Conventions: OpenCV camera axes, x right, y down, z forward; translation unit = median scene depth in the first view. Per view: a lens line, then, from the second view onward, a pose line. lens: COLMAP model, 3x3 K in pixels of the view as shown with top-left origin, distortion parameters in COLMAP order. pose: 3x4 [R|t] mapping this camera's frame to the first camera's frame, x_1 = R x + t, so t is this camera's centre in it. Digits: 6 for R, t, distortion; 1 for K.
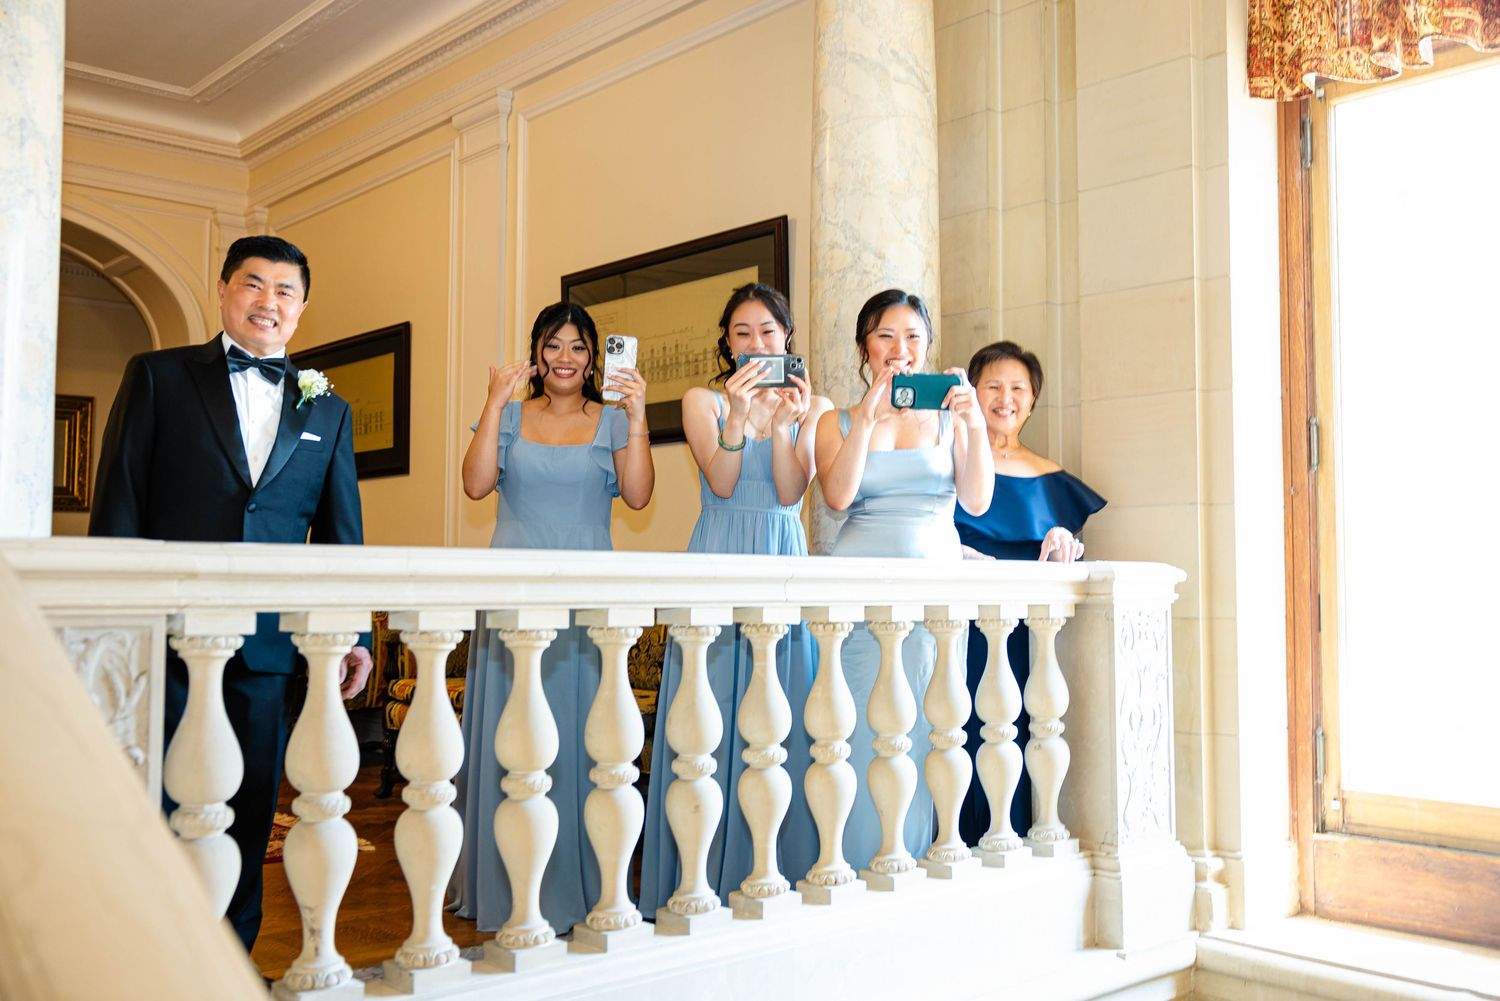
lens RADIAL K [[1412.8, 0, 747.9], [0, 1412.8, 505.7], [0, 0, 1]] dist [0.005725, 0.000000]
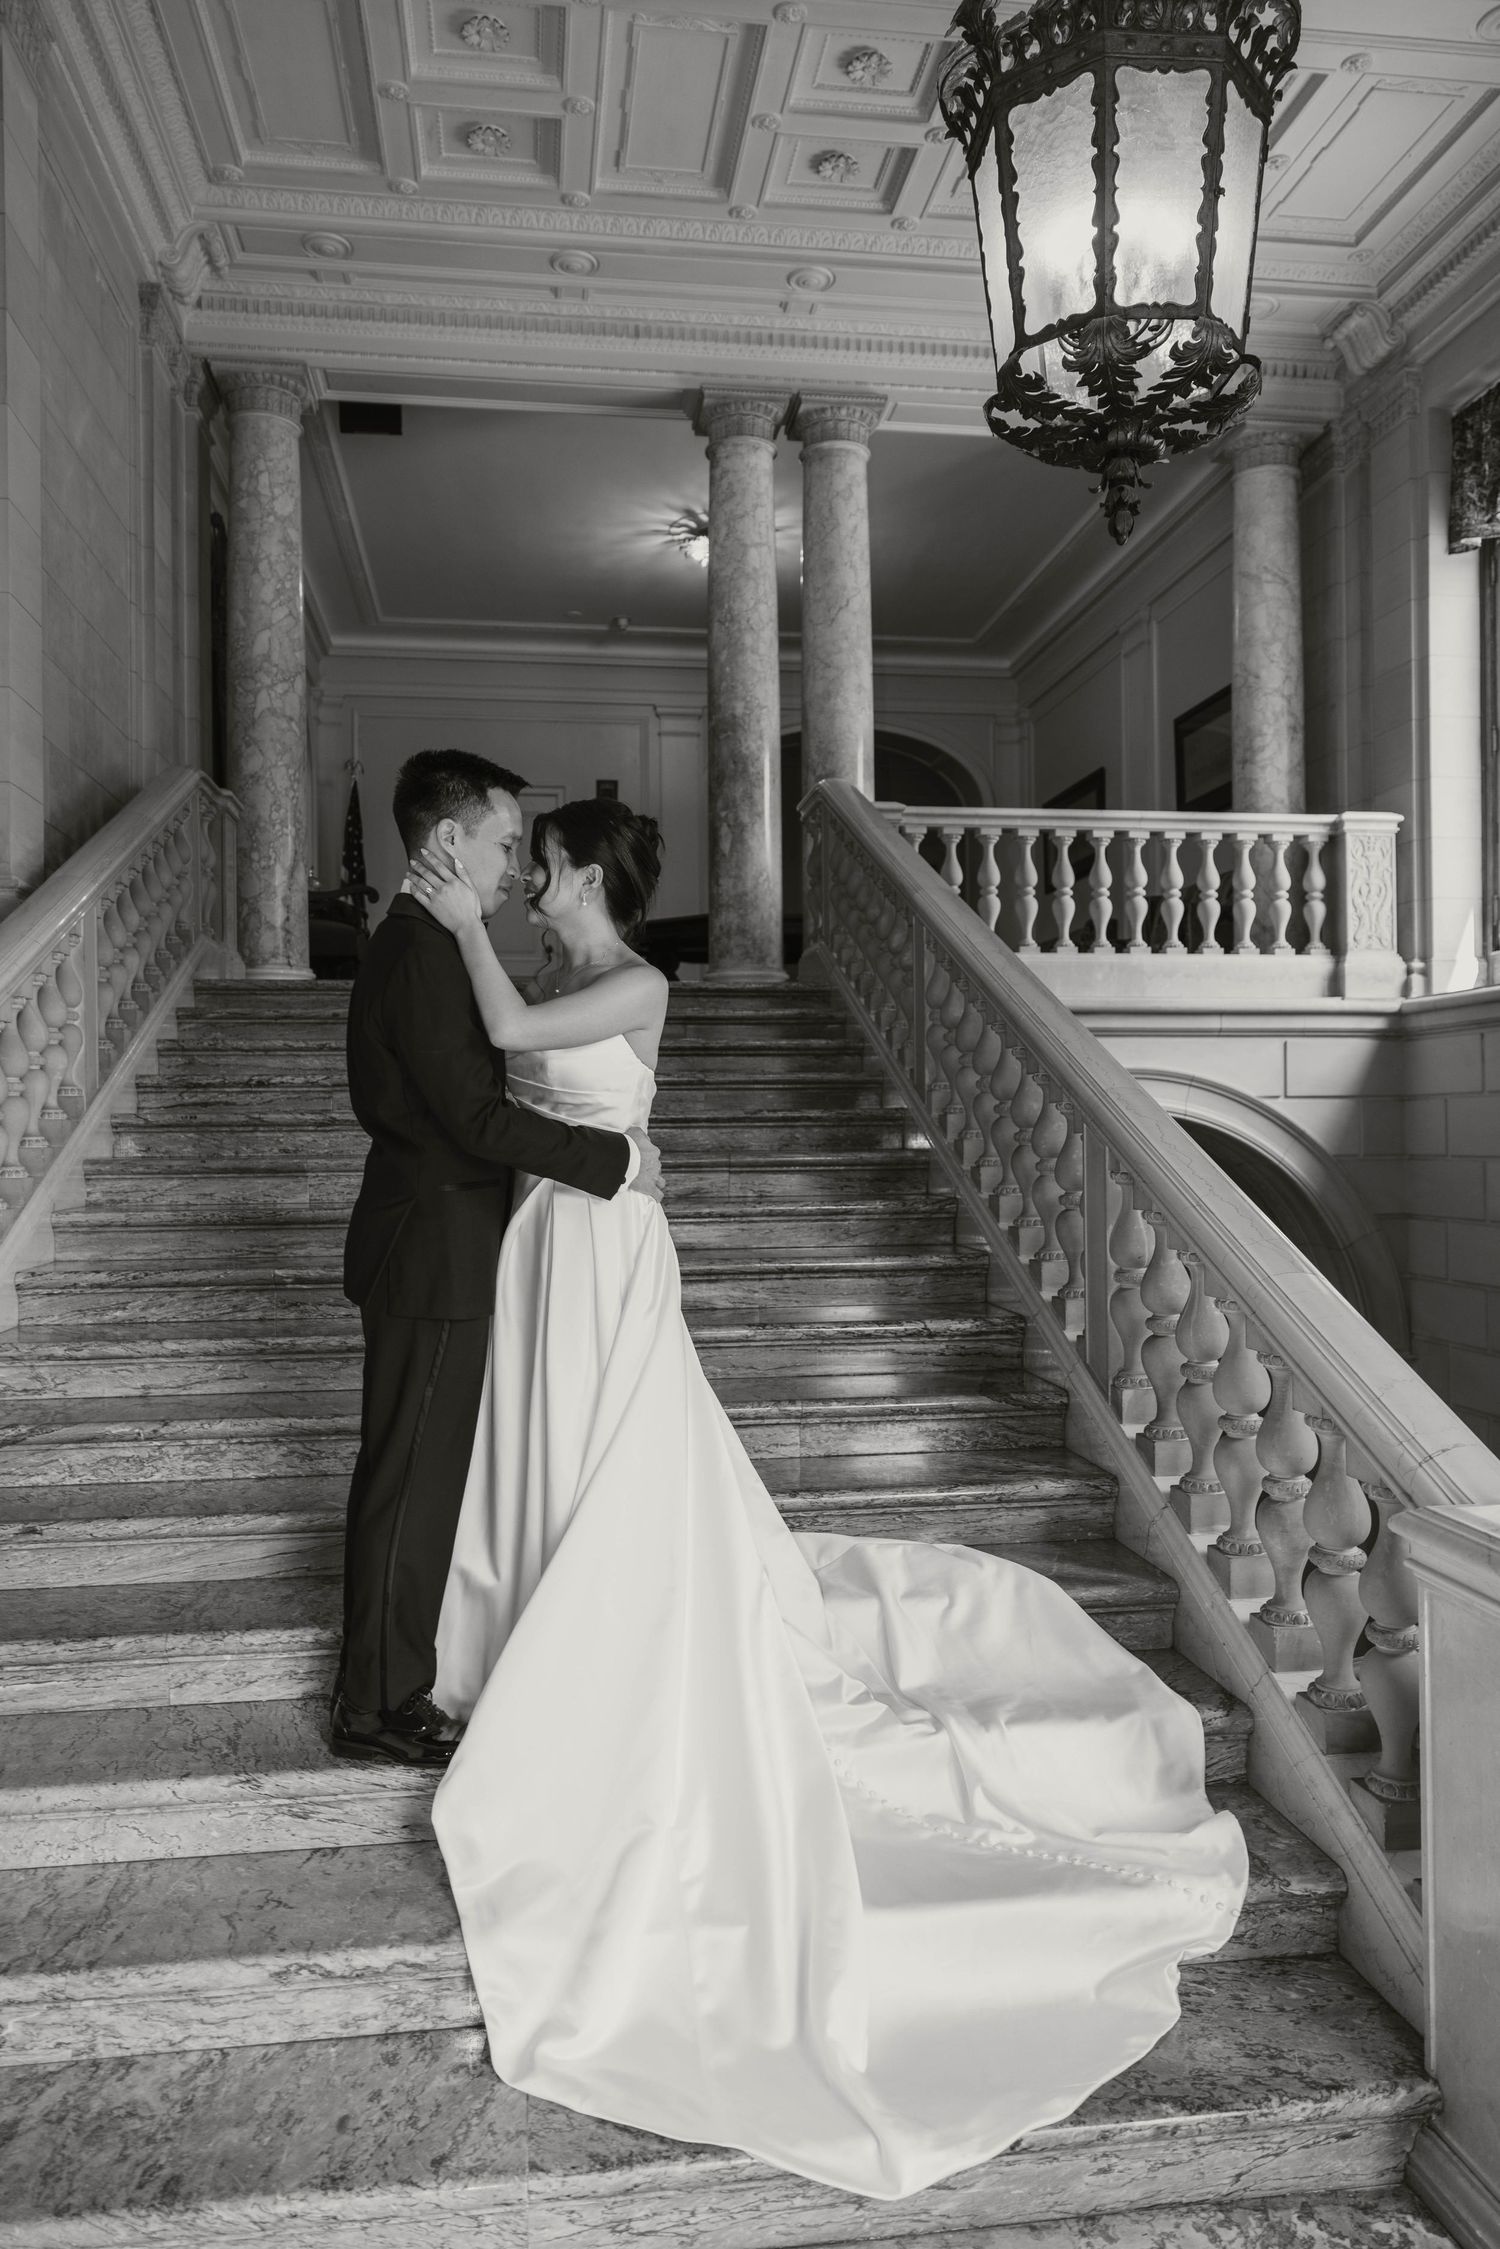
lens RADIAL K [[1447.0, 0, 737.1], [0, 1447.0, 1116.8], [0, 0, 1]] dist [0.002954, 0.002356]
pose [[0.828952, -0.003939, -0.559306, 0.658147], [0.042259, 0.997558, 0.055607, 0.307488], [0.557721, -0.069731, 0.827094, -1.171270]]
